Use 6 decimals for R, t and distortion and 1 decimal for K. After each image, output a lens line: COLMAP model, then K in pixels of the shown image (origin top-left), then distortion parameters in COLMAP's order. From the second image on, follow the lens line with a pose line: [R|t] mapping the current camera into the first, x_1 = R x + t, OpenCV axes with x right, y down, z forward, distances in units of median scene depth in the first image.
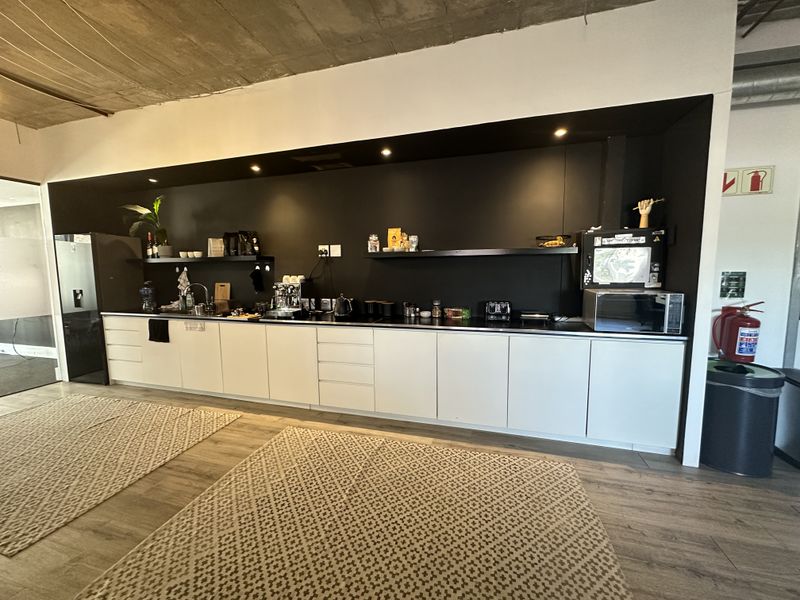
lens RADIAL K [[318.2, 0, 400.0], [0, 318.2, 300.0], [0, 0, 1]] dist [-0.000578, -0.000130]
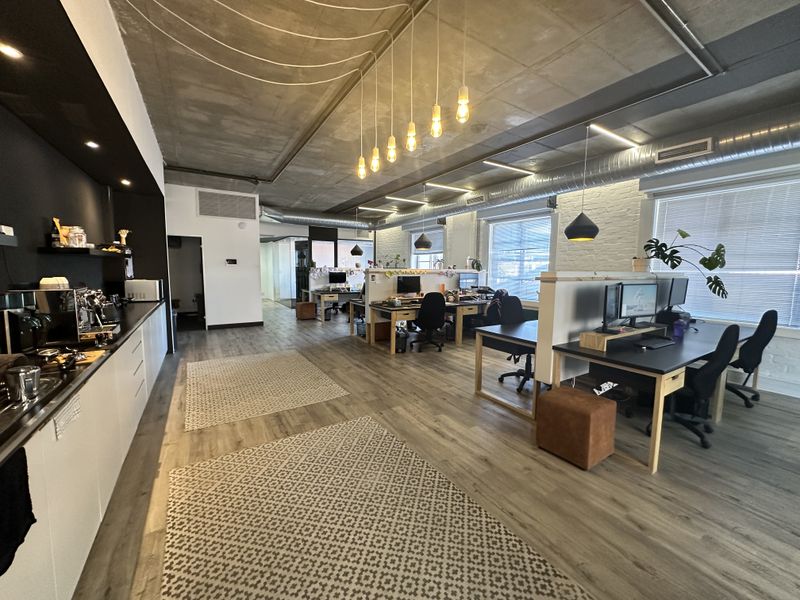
lens RADIAL K [[318.2, 0, 400.0], [0, 318.2, 300.0], [0, 0, 1]] dist [-0.000578, -0.000130]
pose [[-0.747114, -0.066215, 0.661390, -1.616334], [0.058989, 0.984495, 0.165197, -0.126650], [-0.662074, 0.162435, -0.731624, 1.353900]]
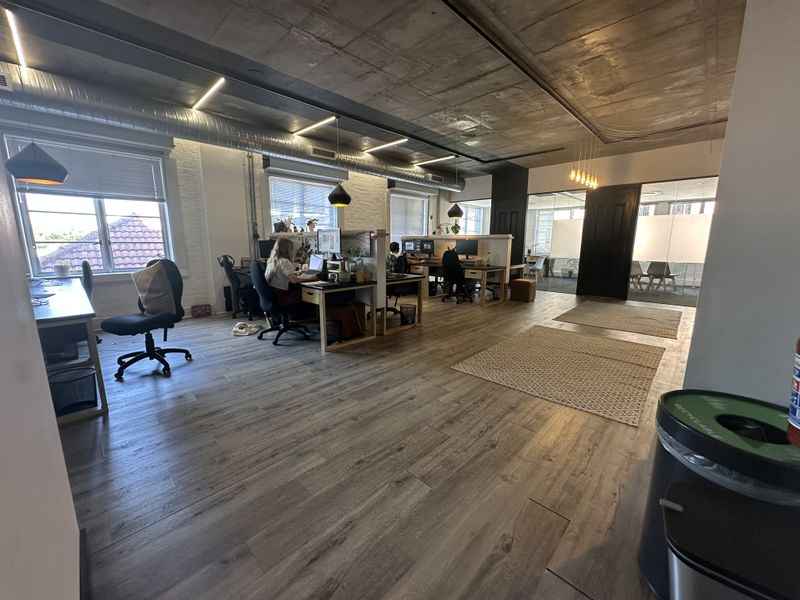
lens RADIAL K [[318.2, 0, 400.0], [0, 318.2, 300.0], [0, 0, 1]] dist [-0.000578, -0.000130]
pose [[-0.469516, 0.168712, -0.866655, 1.475626], [-0.084977, 0.968382, 0.234551, -0.025259], [0.878825, 0.183771, -0.440334, 0.638117]]
